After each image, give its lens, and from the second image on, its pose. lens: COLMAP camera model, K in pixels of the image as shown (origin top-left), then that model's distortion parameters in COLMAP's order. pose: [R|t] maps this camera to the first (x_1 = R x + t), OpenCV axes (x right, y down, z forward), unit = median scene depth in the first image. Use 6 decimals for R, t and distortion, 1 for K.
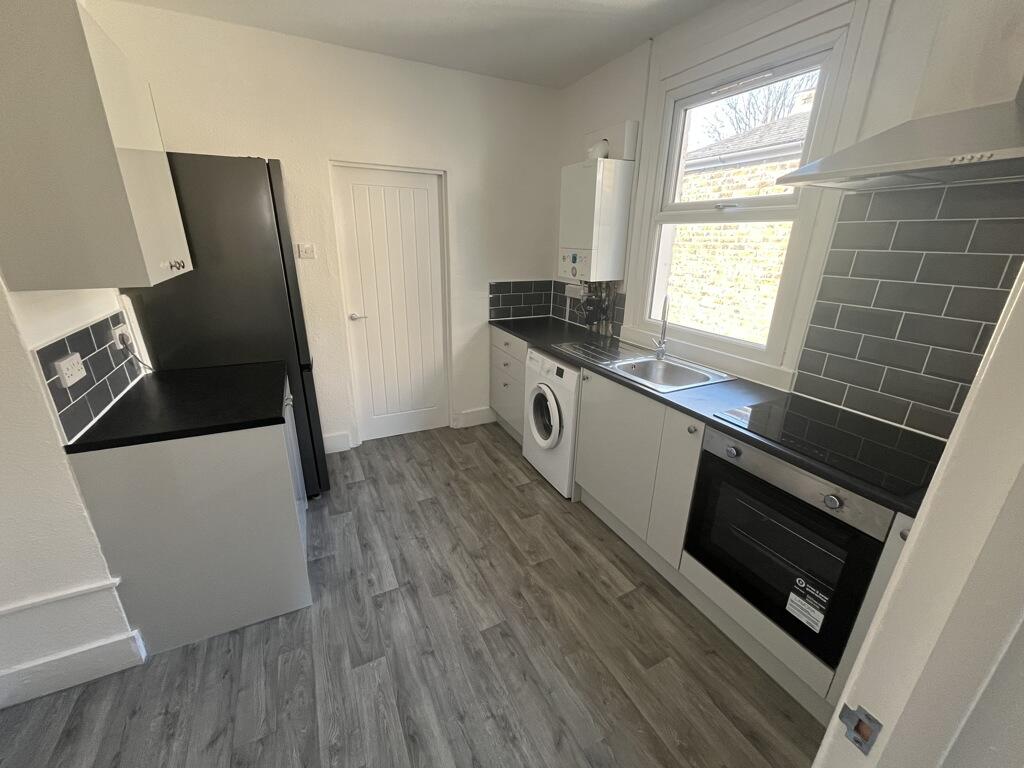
lens RADIAL K [[417.6, 0, 508.5], [0, 417.6, 385.6], [0, 0, 1]] dist [0.002971, 0.000439]
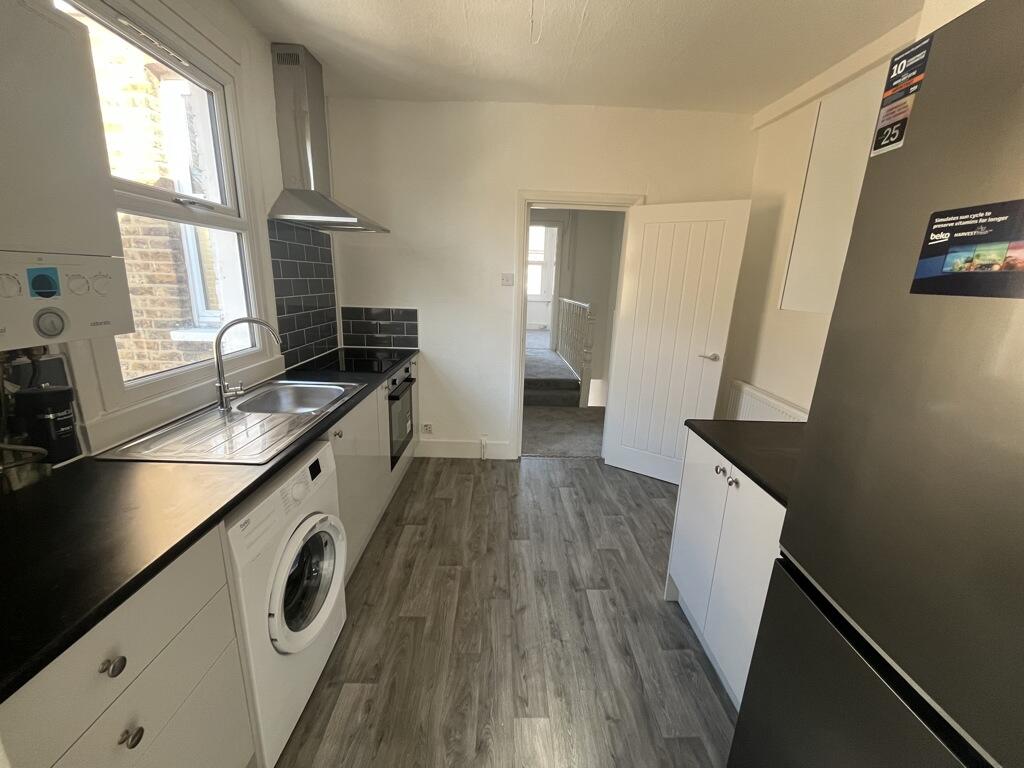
lens RADIAL K [[417.6, 0, 518.4], [0, 417.6, 382.2], [0, 0, 1]] dist [0.002971, 0.000439]
pose [[-0.910839, -0.143323, 0.387081, -0.411336], [0.091603, 0.844207, 0.528132, -0.493280], [-0.402470, 0.516501, -0.755807, 1.489376]]
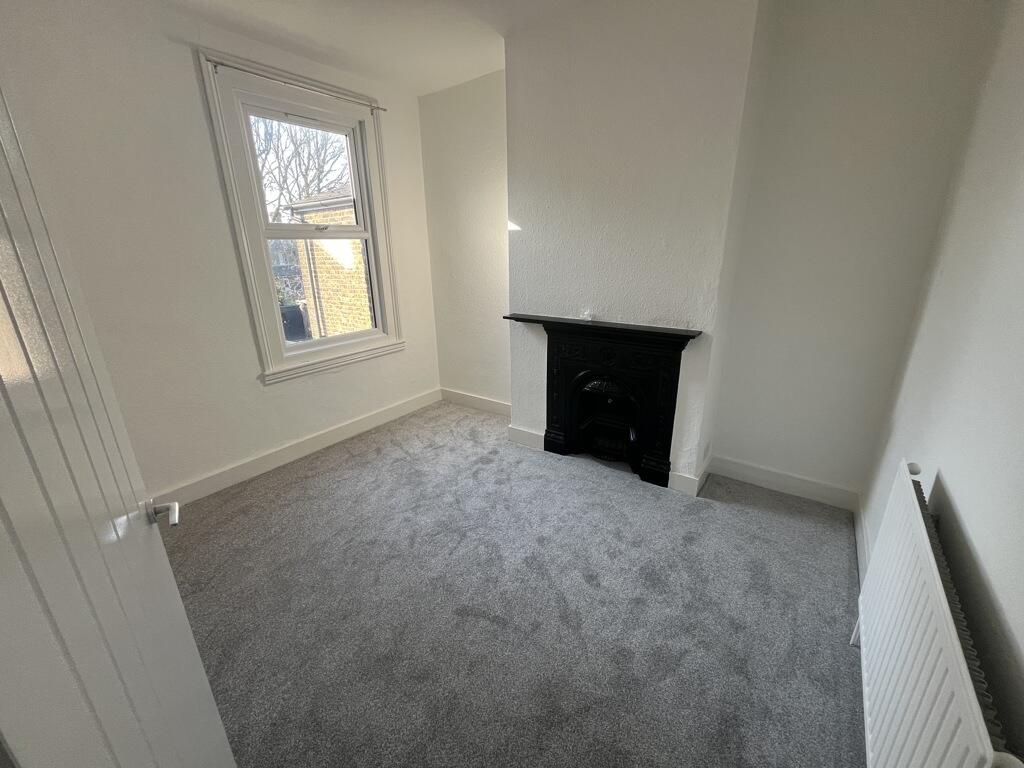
lens RADIAL K [[417.6, 0, 511.0], [0, 417.6, 388.7], [0, 0, 1]] dist [0.002971, 0.000439]
pose [[0.887434, -0.167951, 0.429247, 0.346561], [0.179286, 0.983694, 0.014230, 0.125115], [-0.424638, 0.064330, 0.903075, -0.406726]]
